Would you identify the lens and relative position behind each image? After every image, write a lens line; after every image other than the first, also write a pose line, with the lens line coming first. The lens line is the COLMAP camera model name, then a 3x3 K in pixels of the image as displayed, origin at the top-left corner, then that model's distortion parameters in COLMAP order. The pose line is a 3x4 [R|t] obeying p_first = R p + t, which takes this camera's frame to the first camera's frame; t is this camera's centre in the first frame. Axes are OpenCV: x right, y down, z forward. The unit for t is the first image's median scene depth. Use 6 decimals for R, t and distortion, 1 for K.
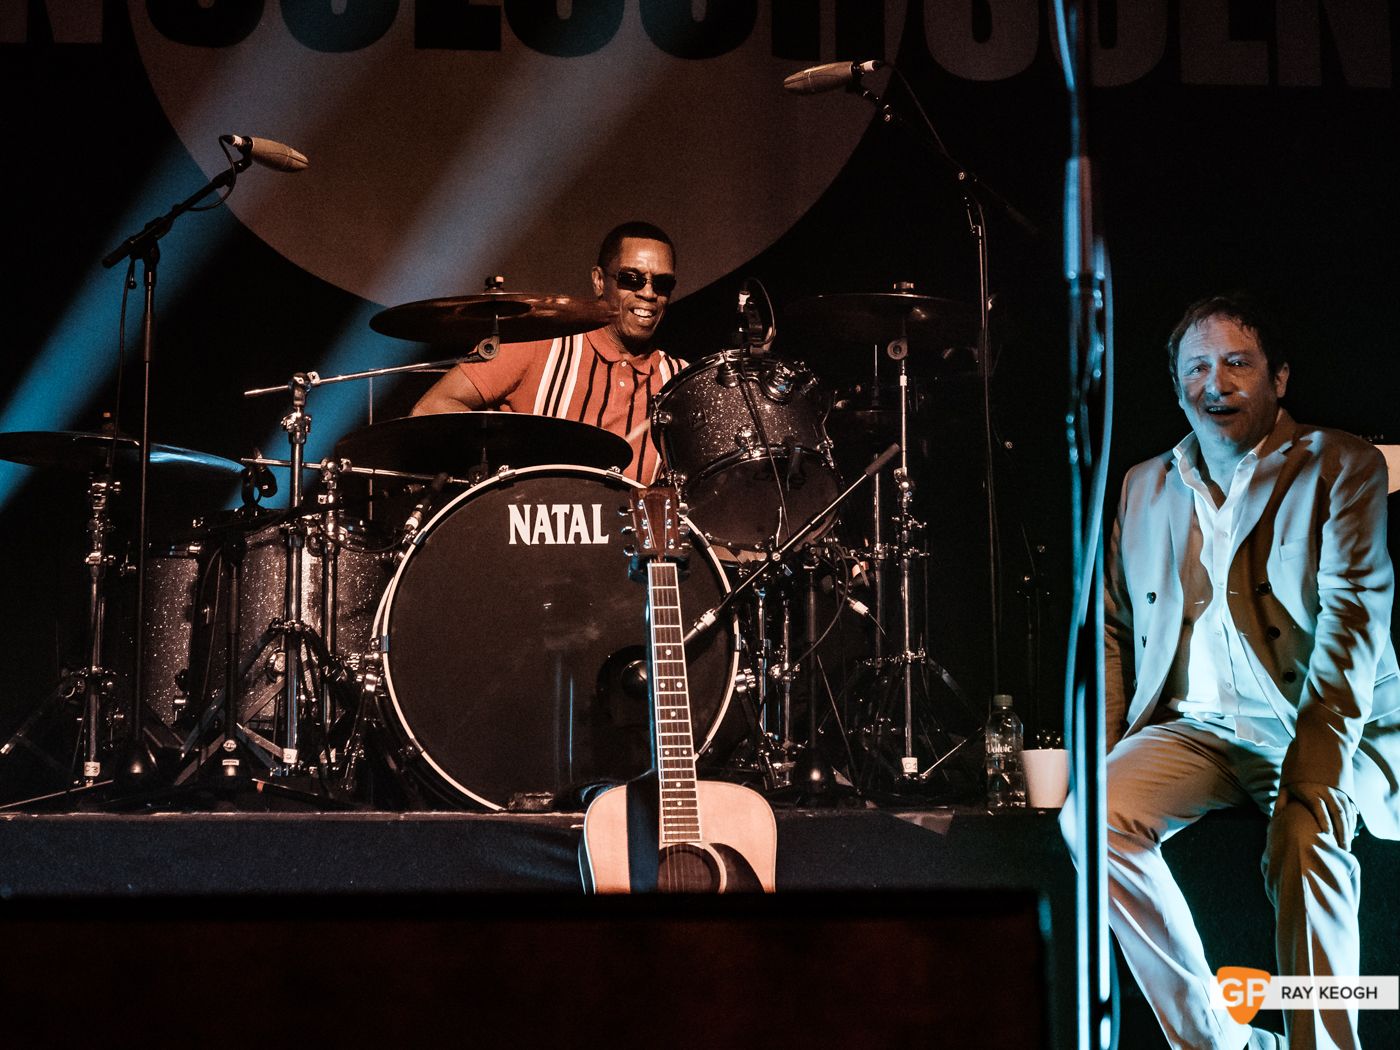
lens RADIAL K [[3291.5, 0, 700.0], [0, 3291.5, 525.0], [0, 0, 1]] dist [-0.044172, -0.076097]
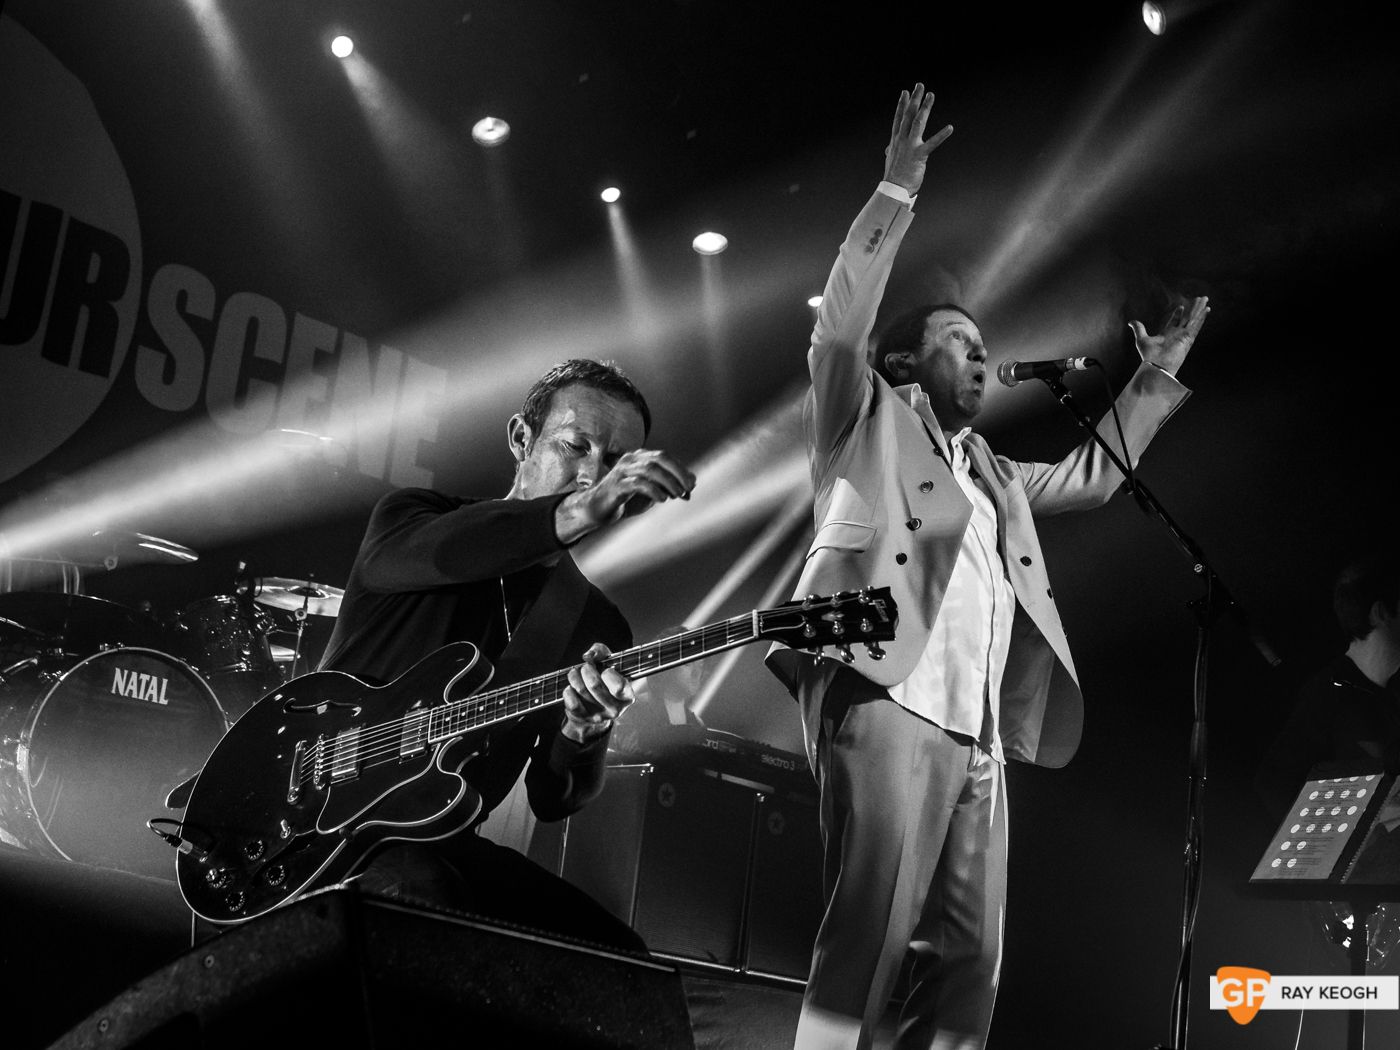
lens RADIAL K [[2192.4, 0, 700.0], [0, 2192.4, 525.0], [0, 0, 1]] dist [0.021116, 0.038904]
pose [[0.799631, 0.252967, 0.544608, -0.419288], [-0.211350, 0.967467, -0.139064, 0.014589], [-0.562069, -0.003903, 0.827081, -0.013662]]
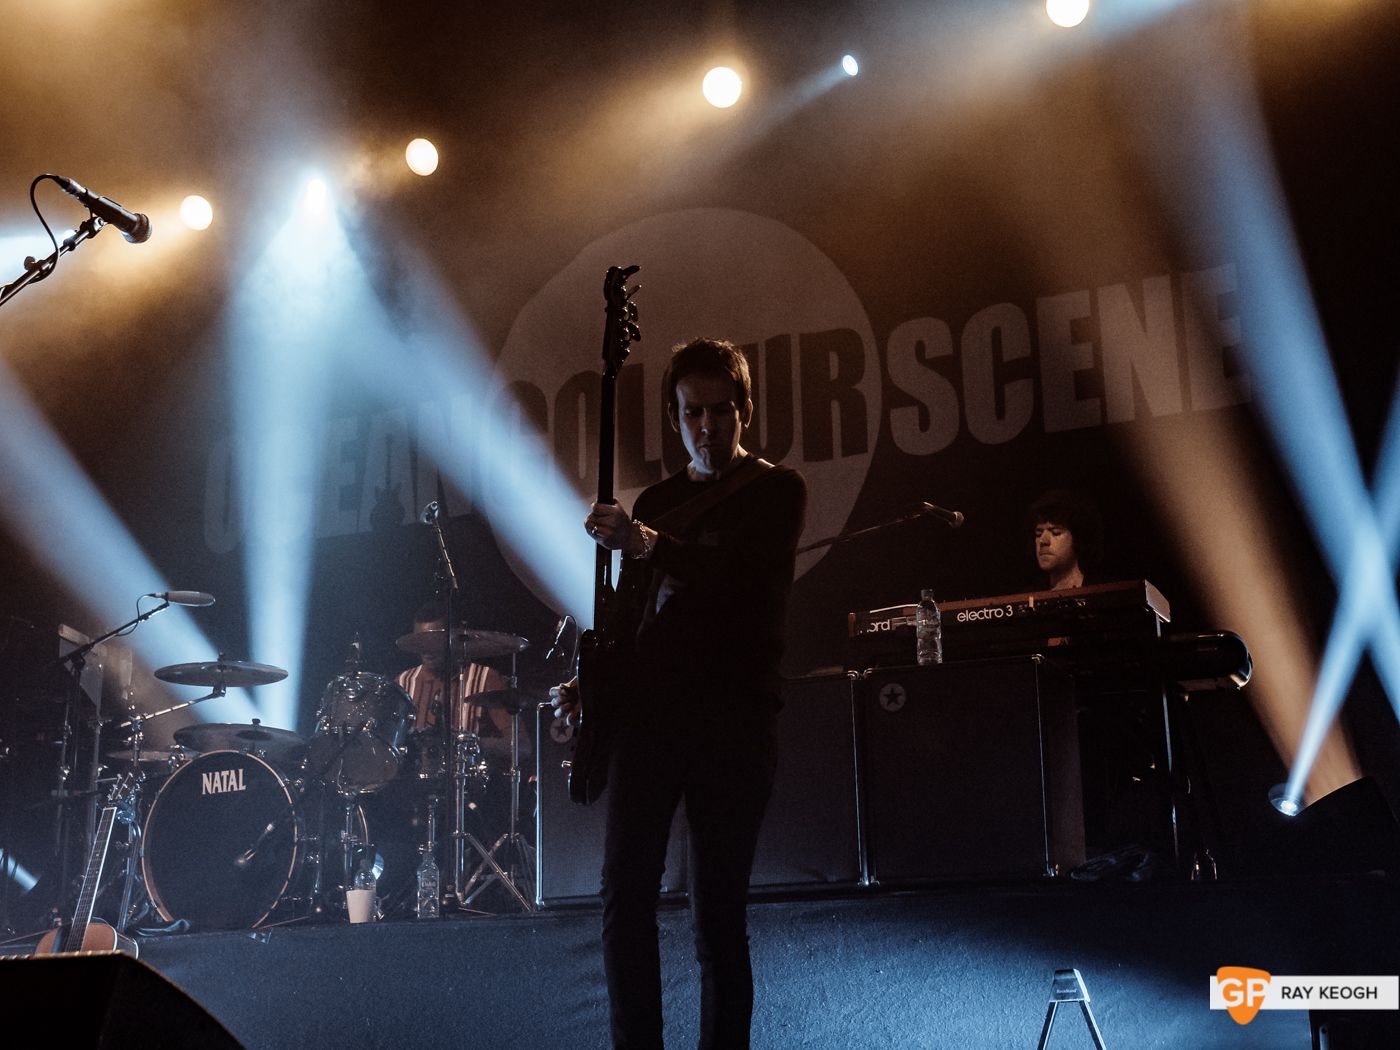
lens RADIAL K [[1966.7, 0, 757.3], [0, 1966.7, 528.8], [0, 0, 1]] dist [-0.025249, -0.004909]
pose [[0.854806, -0.148164, -0.497348, 0.802822], [0.097295, 0.987138, -0.126853, 0.029321], [0.509746, 0.060046, 0.858227, 0.178621]]
